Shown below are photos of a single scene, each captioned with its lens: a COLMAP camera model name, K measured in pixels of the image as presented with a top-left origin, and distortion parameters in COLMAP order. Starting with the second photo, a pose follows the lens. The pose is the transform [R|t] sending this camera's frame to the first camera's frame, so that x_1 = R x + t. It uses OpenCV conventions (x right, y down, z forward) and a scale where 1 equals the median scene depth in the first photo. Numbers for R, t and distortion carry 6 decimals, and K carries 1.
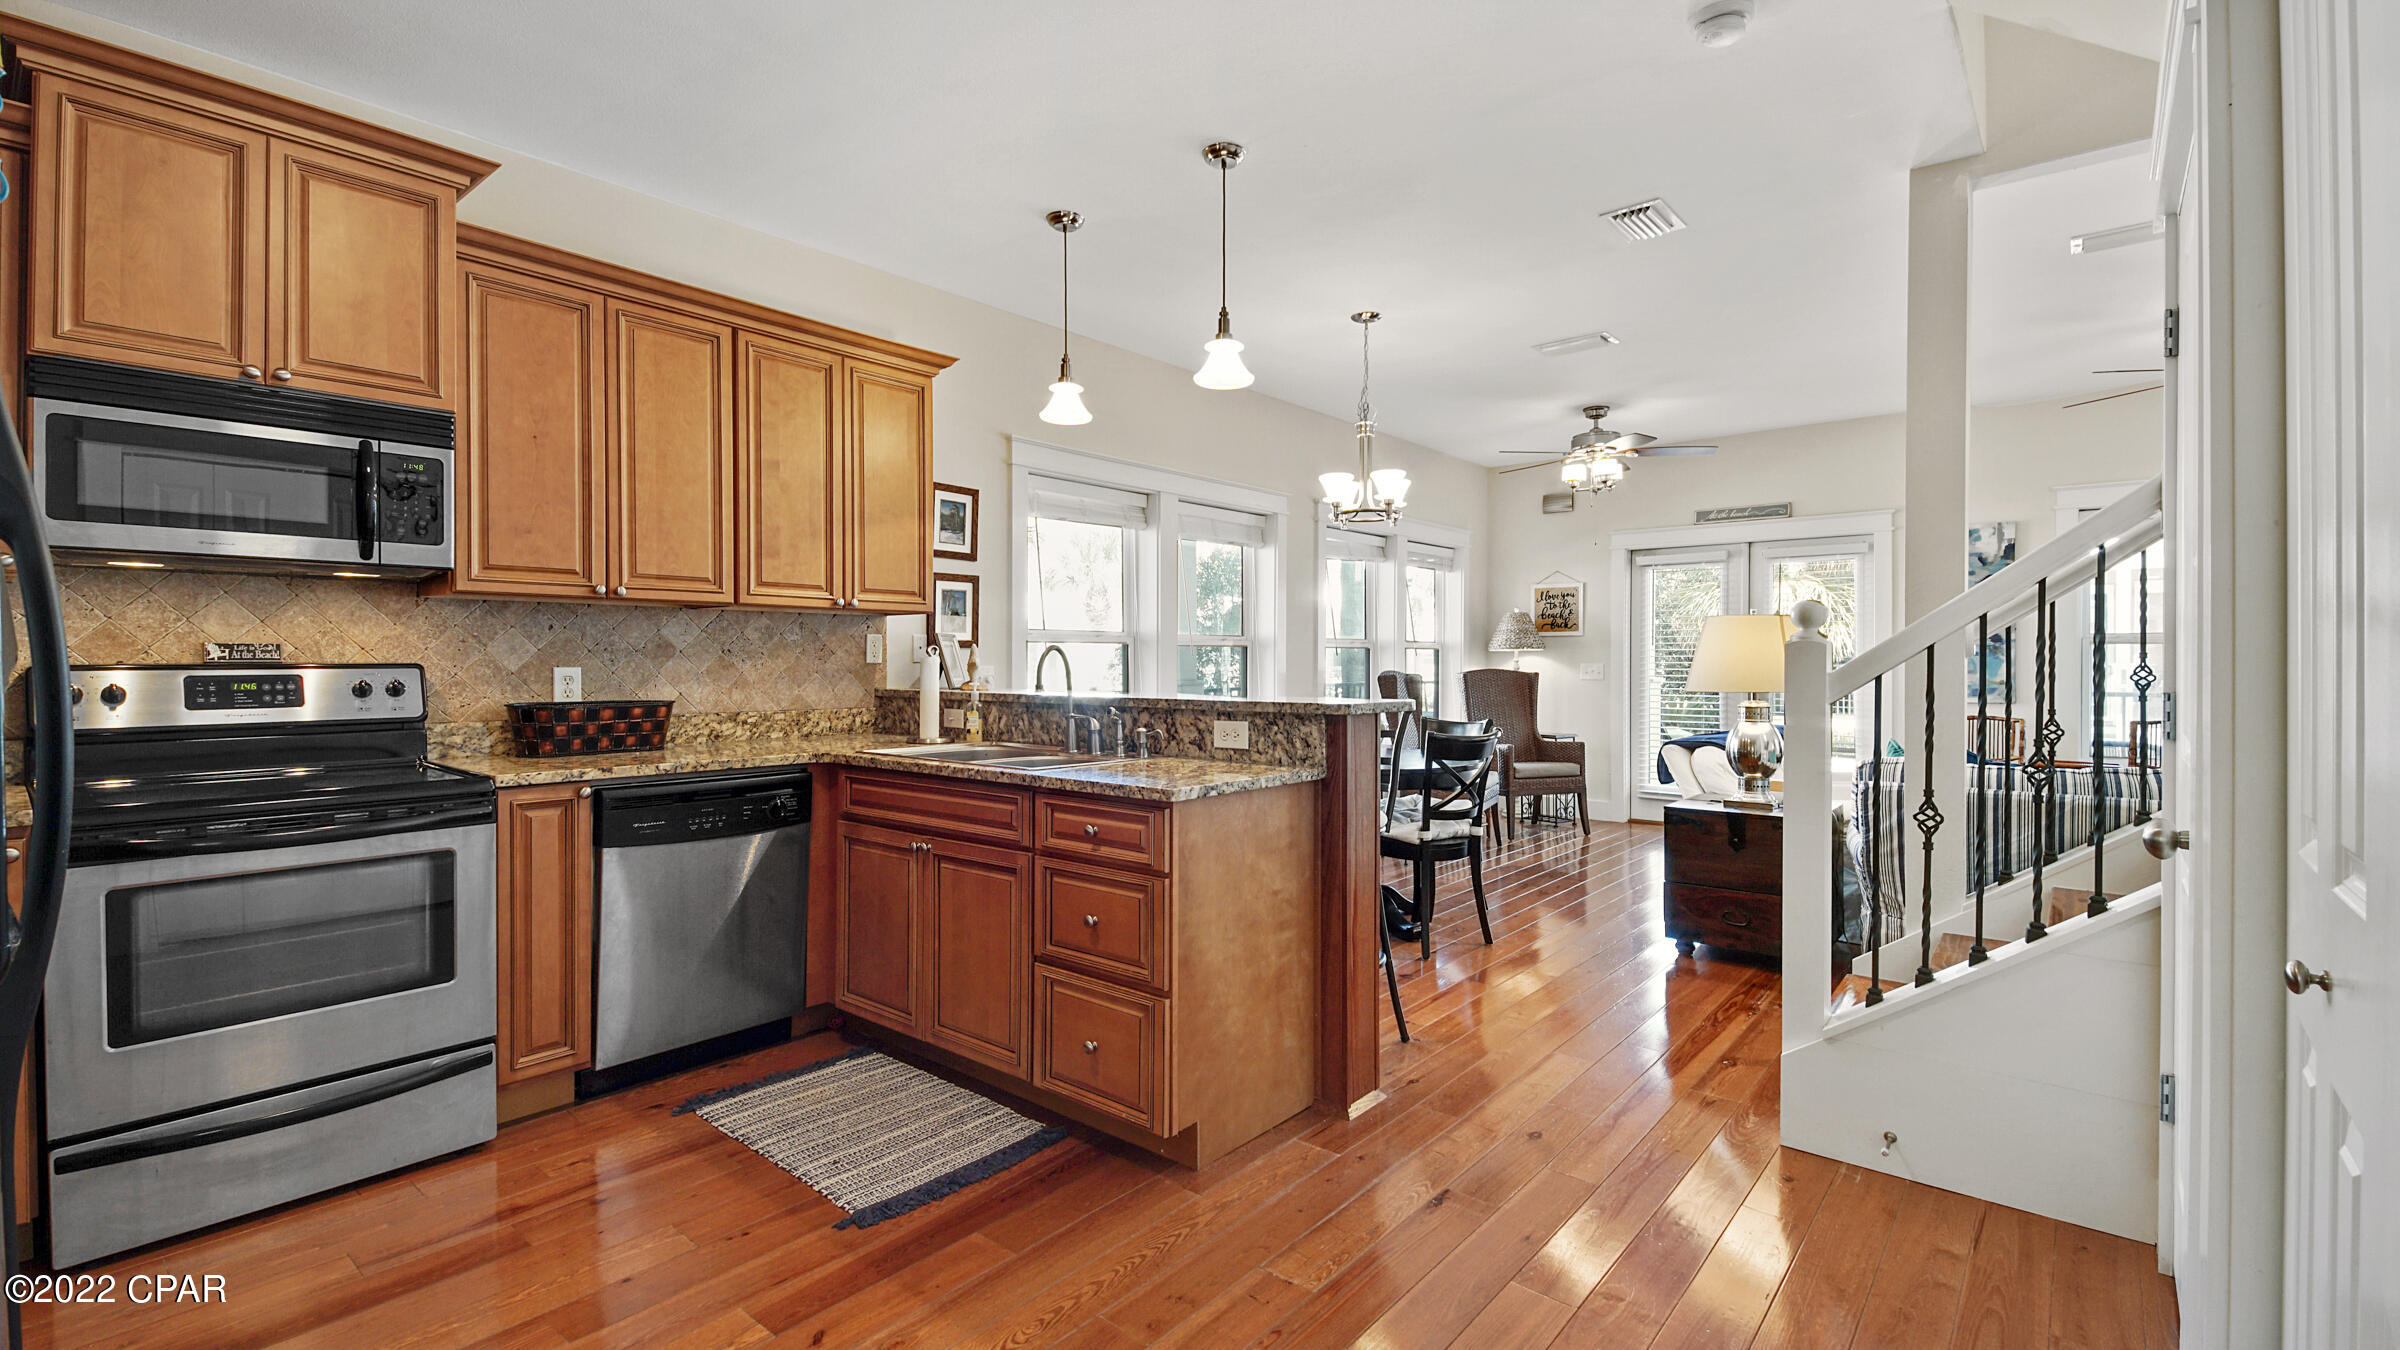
lens RADIAL K [[1101.1, 0, 1206.0], [0, 1101.1, 648.8], [0, 0, 1]] dist [0.000694, -0.000048]
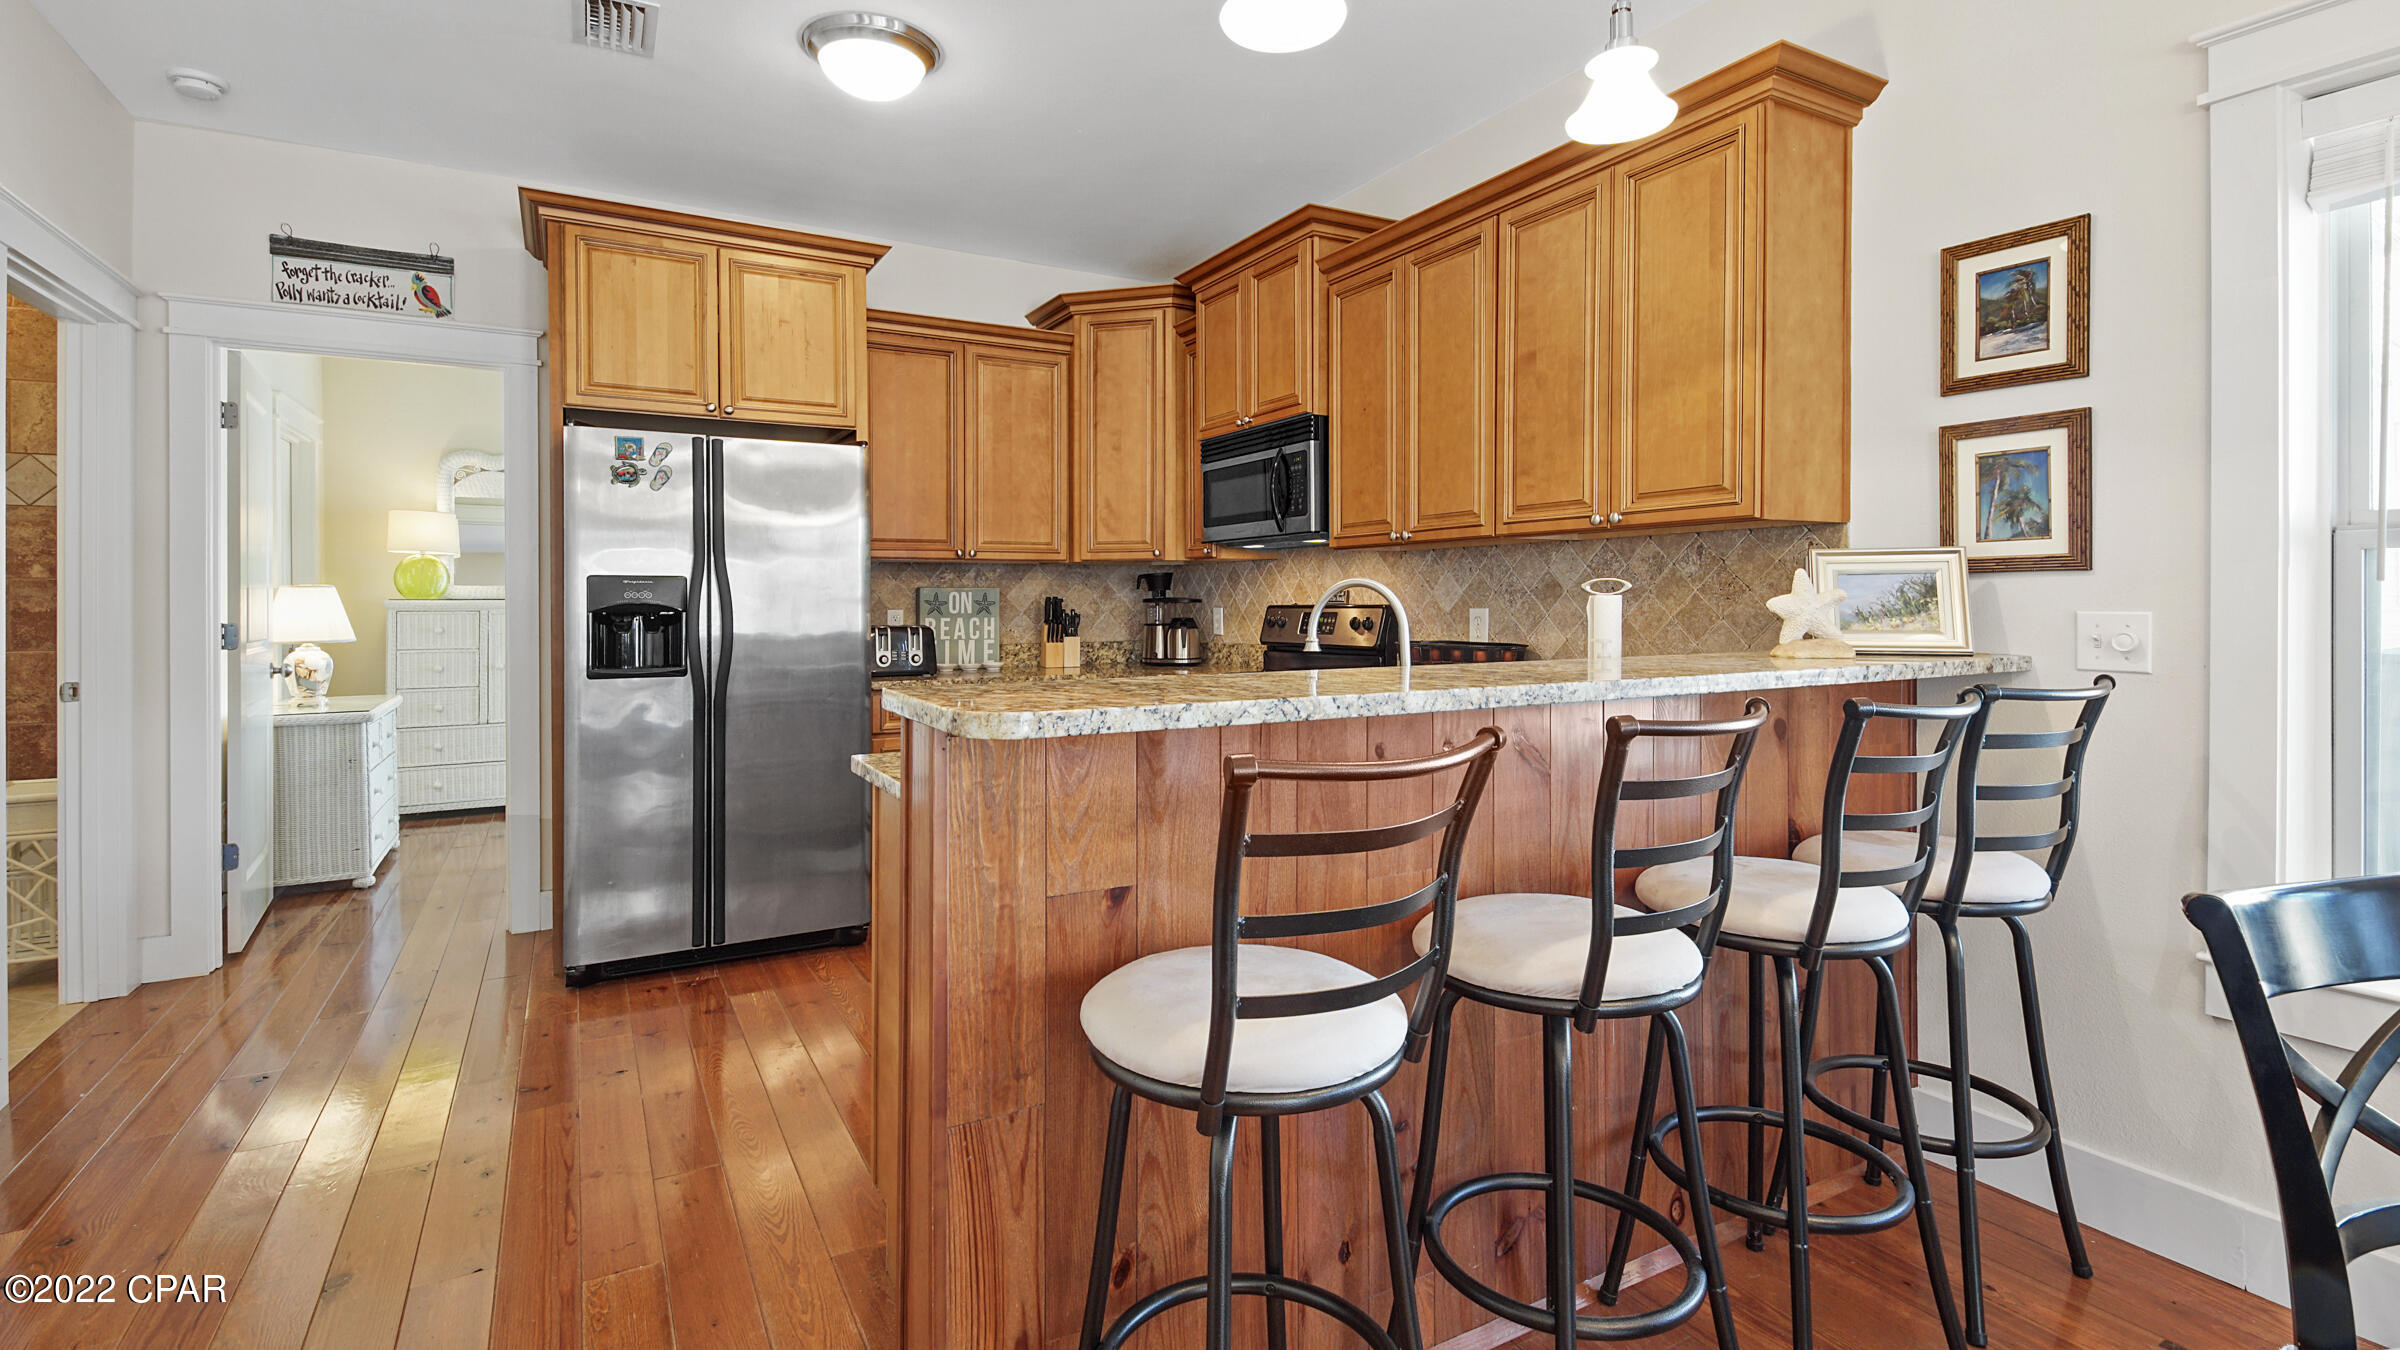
lens RADIAL K [[1166.3, 0, 1198.4], [0, 1166.3, 612.8], [0, 0, 1]] dist [0.000411, -0.001691]
pose [[-0.380398, 0.002148, -0.924820, 0.375962], [0.008376, 0.999964, -0.001123, 0.014383], [0.924785, -0.008174, -0.380402, 0.869496]]
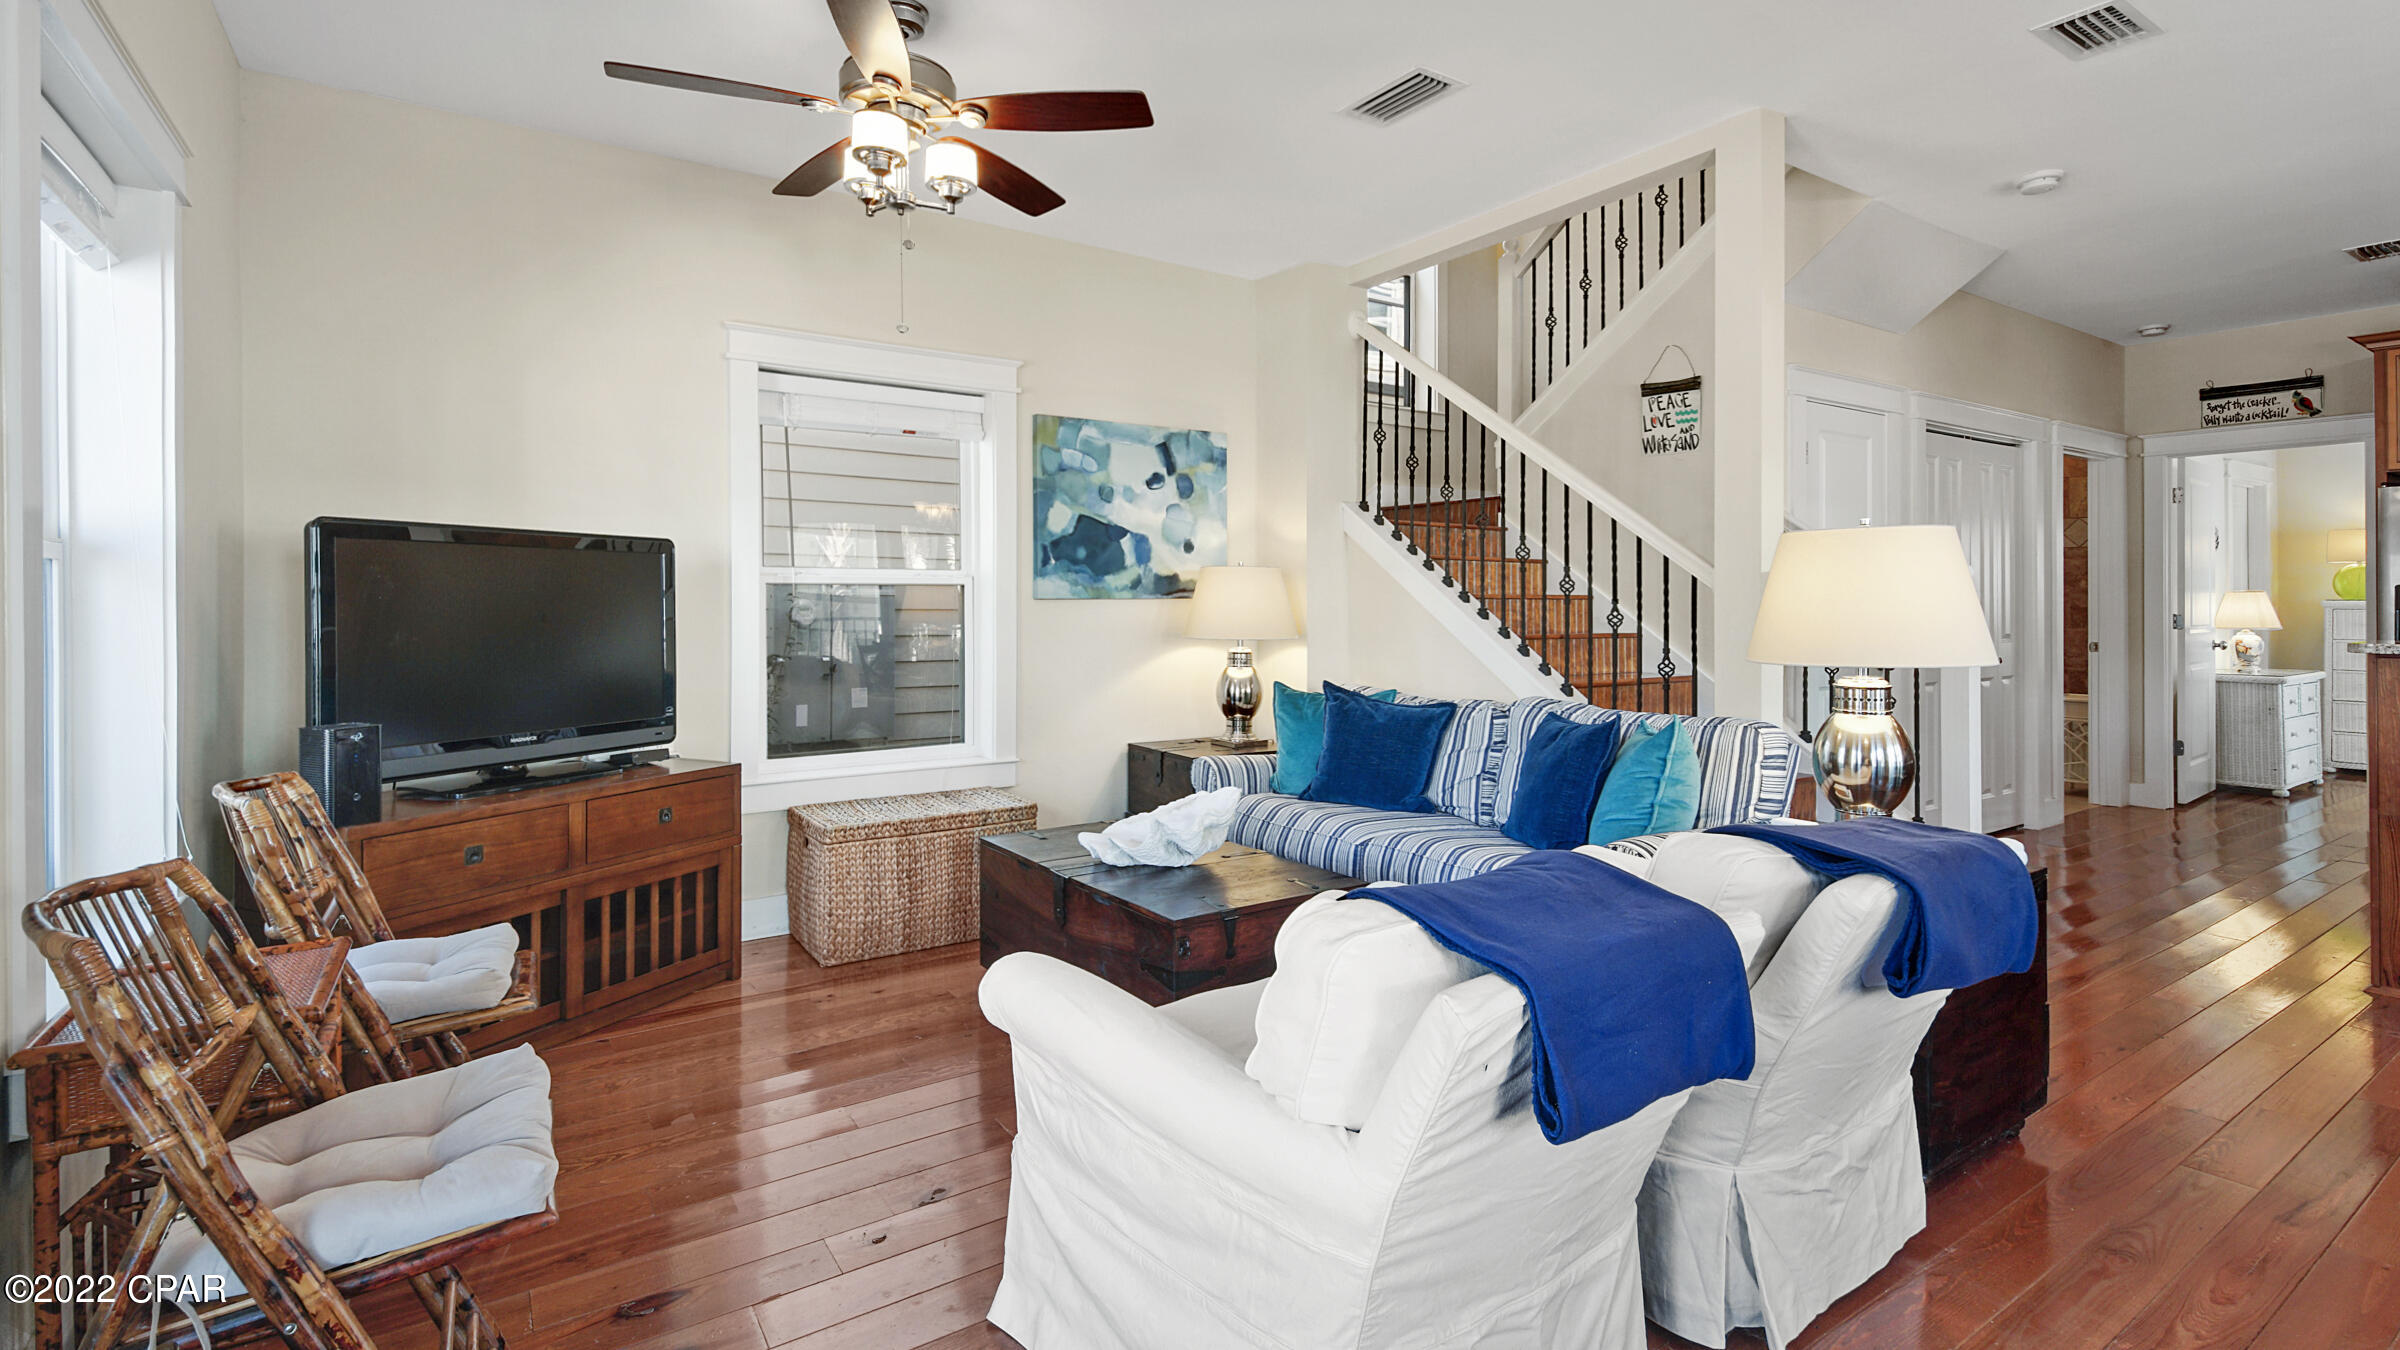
lens RADIAL K [[1084.6, 0, 1191.0], [0, 1084.6, 590.9], [0, 0, 1]] dist [0.046285, -0.034155]
pose [[-0.956658, -0.002430, 0.291205, 0.649983], [-0.008214, 0.999792, -0.018641, 0.021556], [-0.291099, -0.020225, -0.956479, 1.590682]]
